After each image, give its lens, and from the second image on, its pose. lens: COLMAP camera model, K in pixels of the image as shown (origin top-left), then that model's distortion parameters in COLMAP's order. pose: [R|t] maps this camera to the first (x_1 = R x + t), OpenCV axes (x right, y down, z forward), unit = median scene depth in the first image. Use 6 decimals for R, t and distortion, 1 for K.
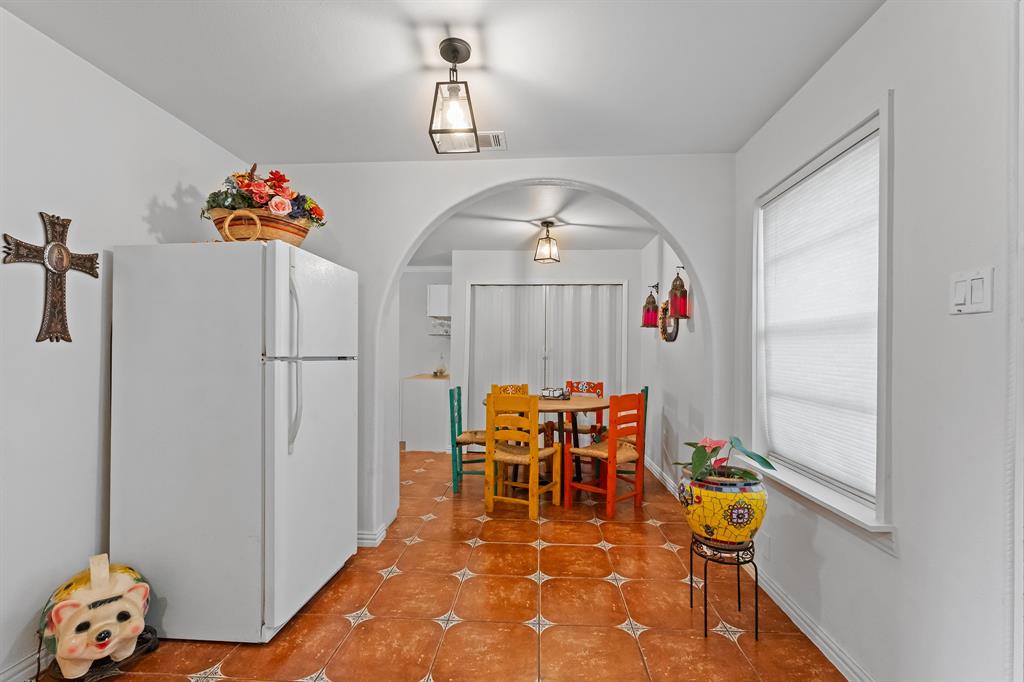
lens RADIAL K [[429.4, 0, 511.9], [0, 429.4, 359.2], [0, 0, 1]] dist [0.000884, 0.000276]
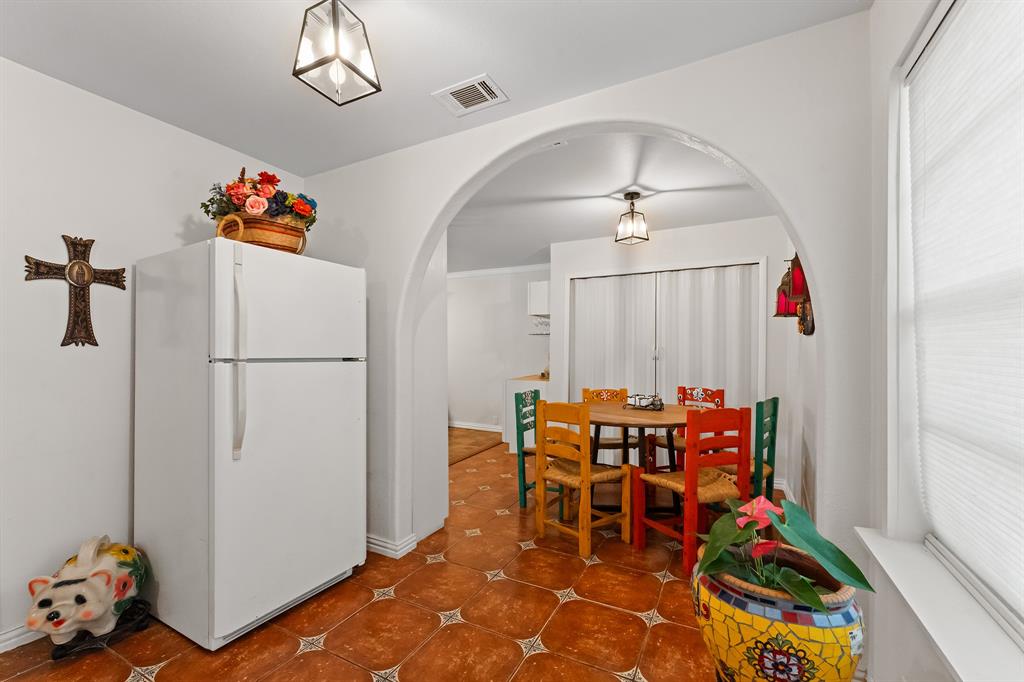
lens RADIAL K [[412.5, 0, 513.4], [0, 412.5, 361.0], [0, 0, 1]] dist [-0.000366, -0.000267]
pose [[0.916834, 0.001615, -0.399265, 0.341089], [0.000173, 0.999990, 0.004442, -0.003233], [0.399268, -0.004141, 0.916825, 0.330321]]
